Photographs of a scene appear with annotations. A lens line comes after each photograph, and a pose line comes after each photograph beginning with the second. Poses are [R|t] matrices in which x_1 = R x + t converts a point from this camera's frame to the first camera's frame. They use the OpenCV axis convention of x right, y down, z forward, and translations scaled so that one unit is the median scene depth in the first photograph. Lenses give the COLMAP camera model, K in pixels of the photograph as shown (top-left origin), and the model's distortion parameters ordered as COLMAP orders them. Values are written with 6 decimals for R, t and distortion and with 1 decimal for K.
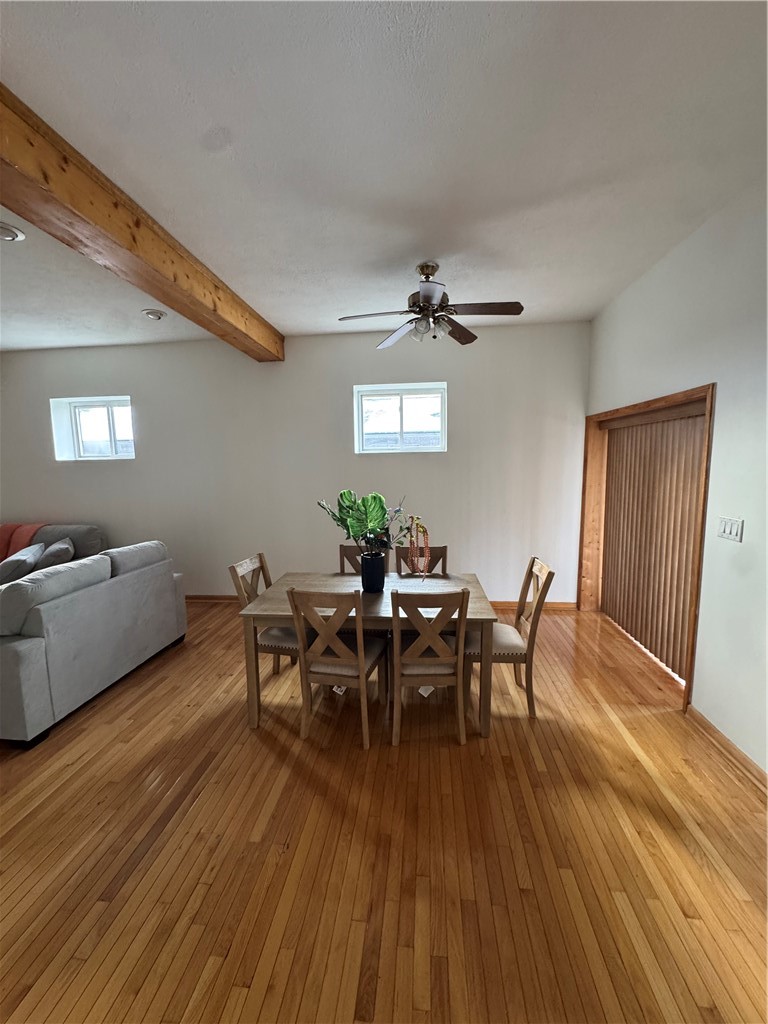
lens RADIAL K [[408.1, 0, 388.2], [0, 408.1, 510.3], [0, 0, 1]] dist [-0.000992, 0.000211]
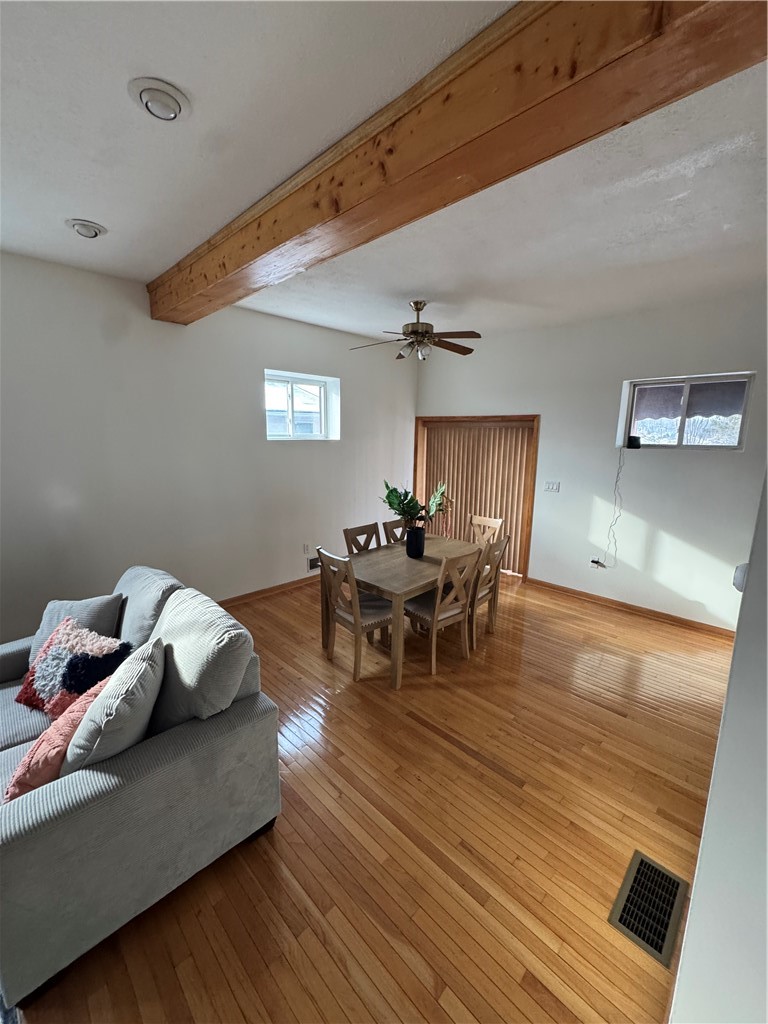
lens RADIAL K [[408.1, 0, 388.2], [0, 408.1, 510.3], [0, 0, 1]] dist [-0.000992, 0.000211]
pose [[0.621668, -0.117971, 0.774346, -0.905584], [0.072227, 0.993015, 0.093299, -0.056791], [-0.779943, -0.002072, 0.625847, 0.232321]]
